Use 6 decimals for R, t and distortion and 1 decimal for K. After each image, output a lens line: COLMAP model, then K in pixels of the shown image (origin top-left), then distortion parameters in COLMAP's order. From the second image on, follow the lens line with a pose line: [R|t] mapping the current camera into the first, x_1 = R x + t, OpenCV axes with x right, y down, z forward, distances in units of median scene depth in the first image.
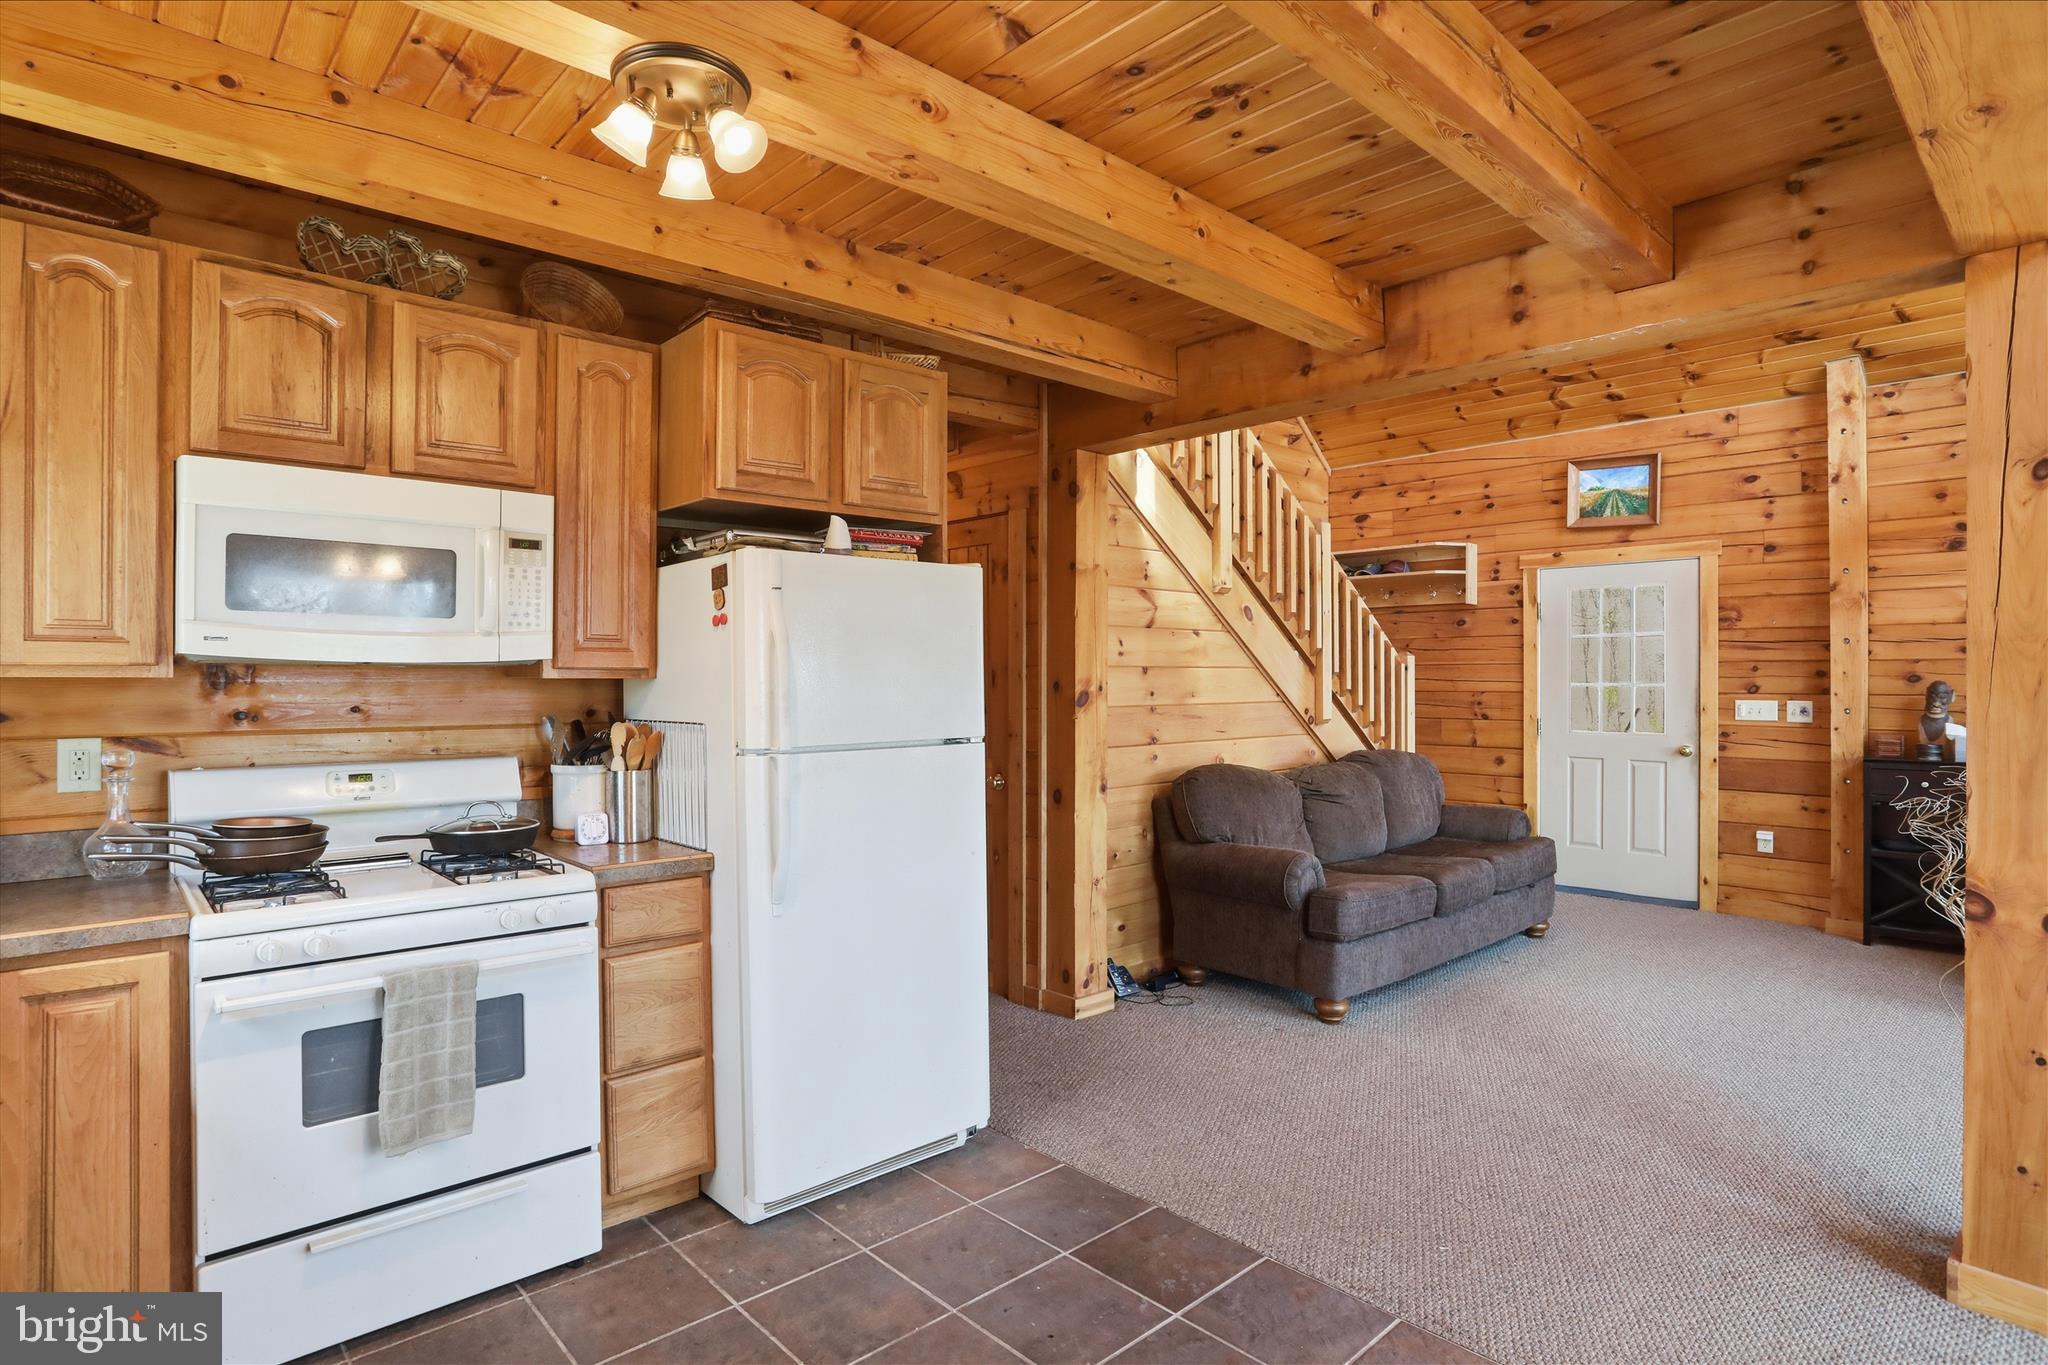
lens RADIAL K [[1052.2, 0, 1009.8], [0, 1052.2, 676.8], [0, 0, 1]] dist [-0.034206, 0.005774]
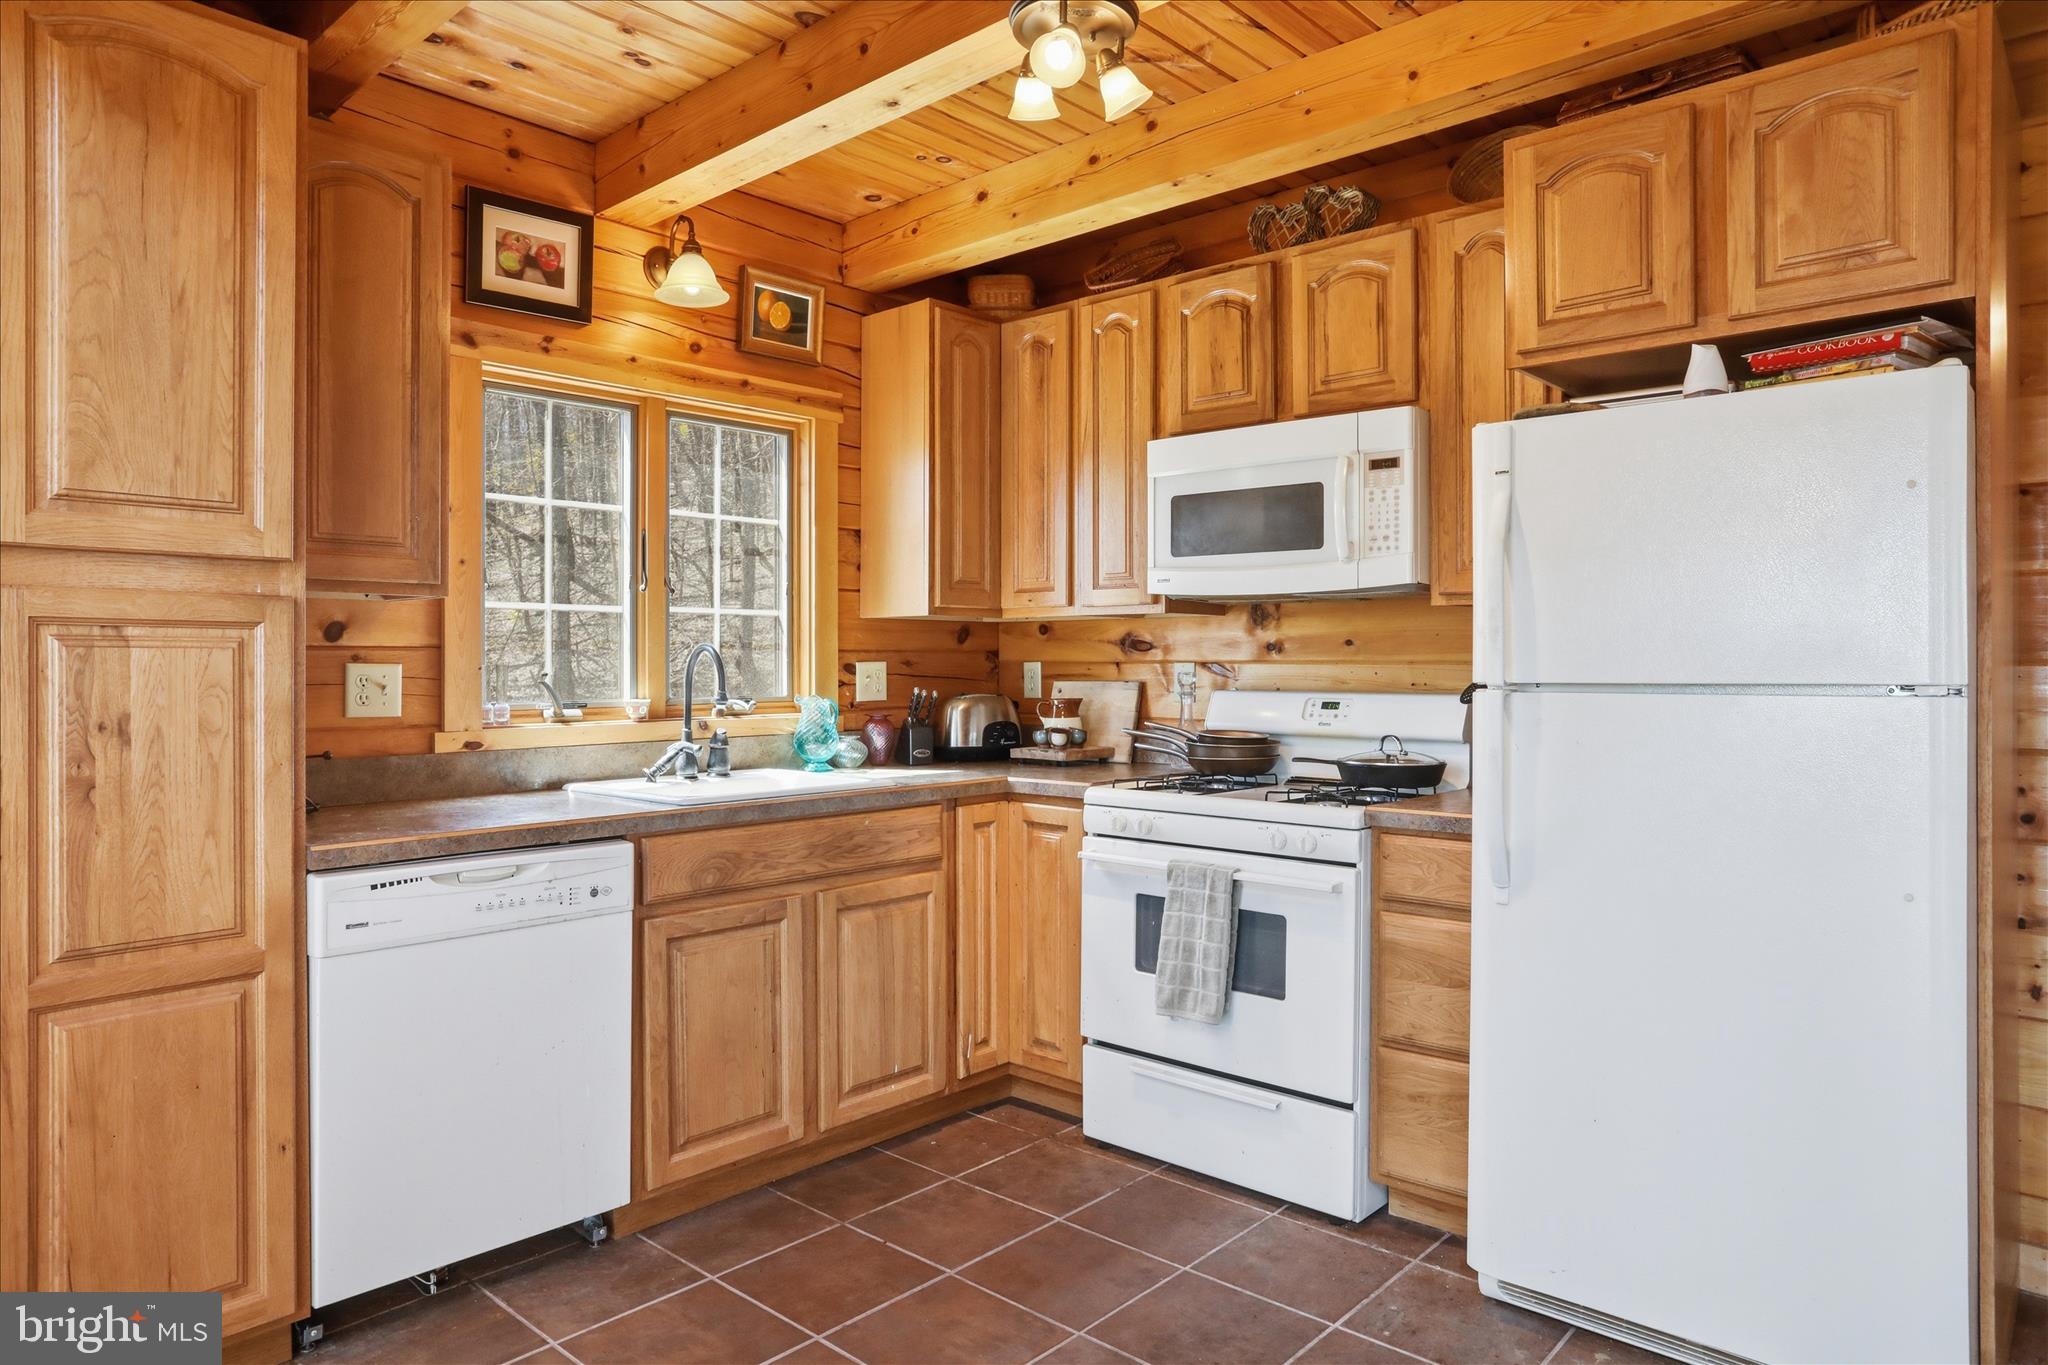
lens RADIAL K [[1268.2, 0, 1022.1], [0, 1268.2, 666.7], [0, 0, 1]] dist [-0.036539, 0.003068]
pose [[0.093374, 0.007177, -0.995605, 0.606800], [0.003071, 0.999967, 0.007497, 0.044316], [0.995626, -0.003757, 0.093349, 0.532385]]
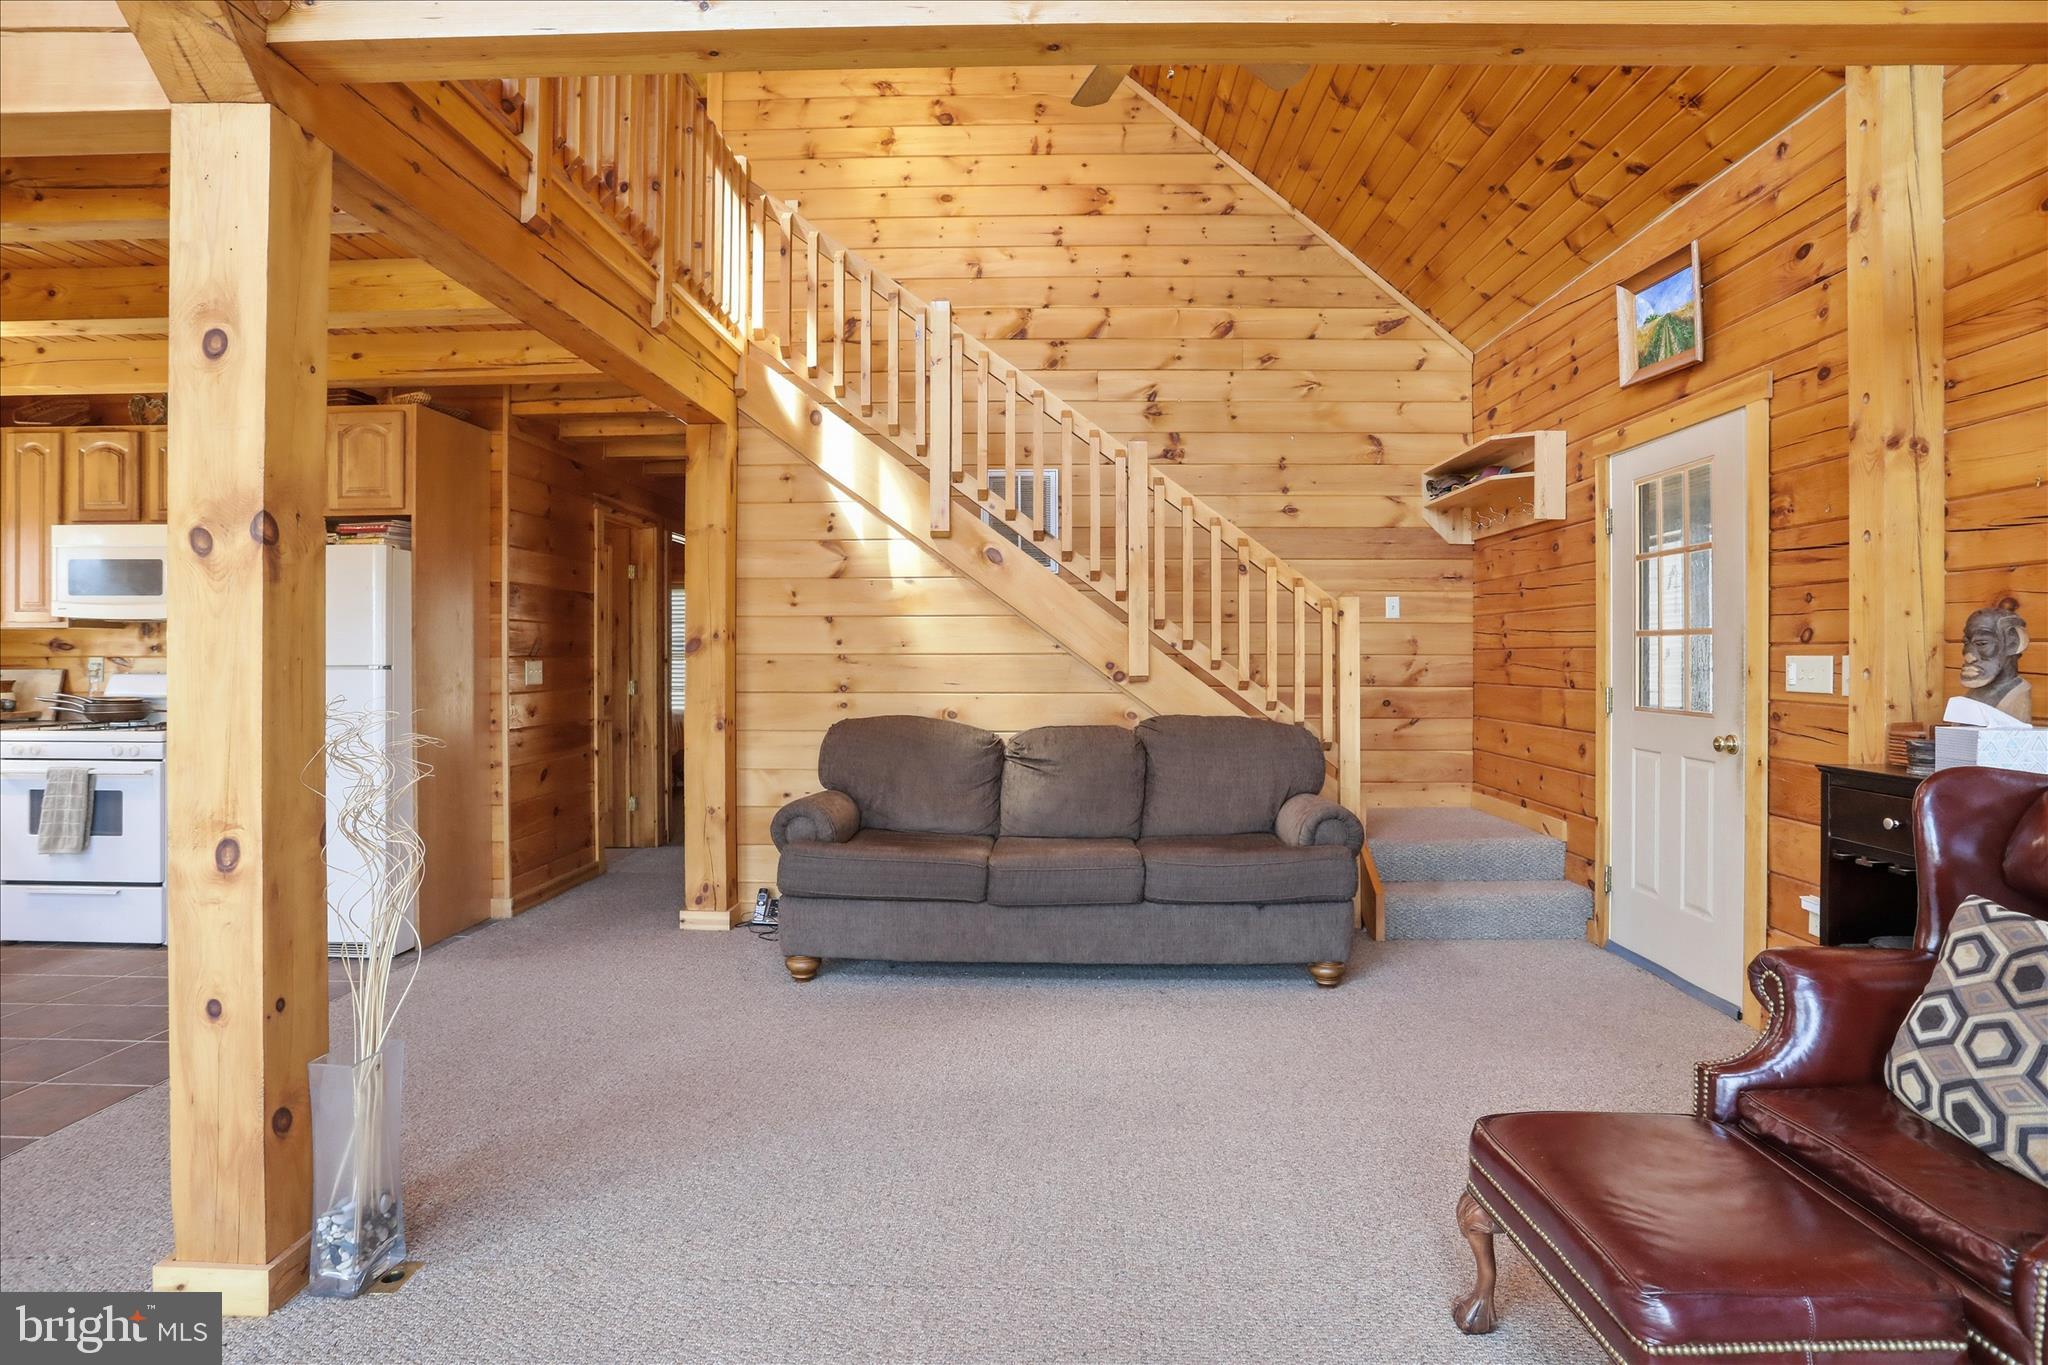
lens RADIAL K [[1052.2, 0, 990.8], [0, 1052.2, 652.6], [0, 0, 1]] dist [-0.034206, 0.005774]
pose [[0.713208, 0.000224, -0.700952, 1.664729], [0.001241, 0.999998, 0.001582, 0.041824], [0.700951, -0.001998, 0.713206, 0.648712]]
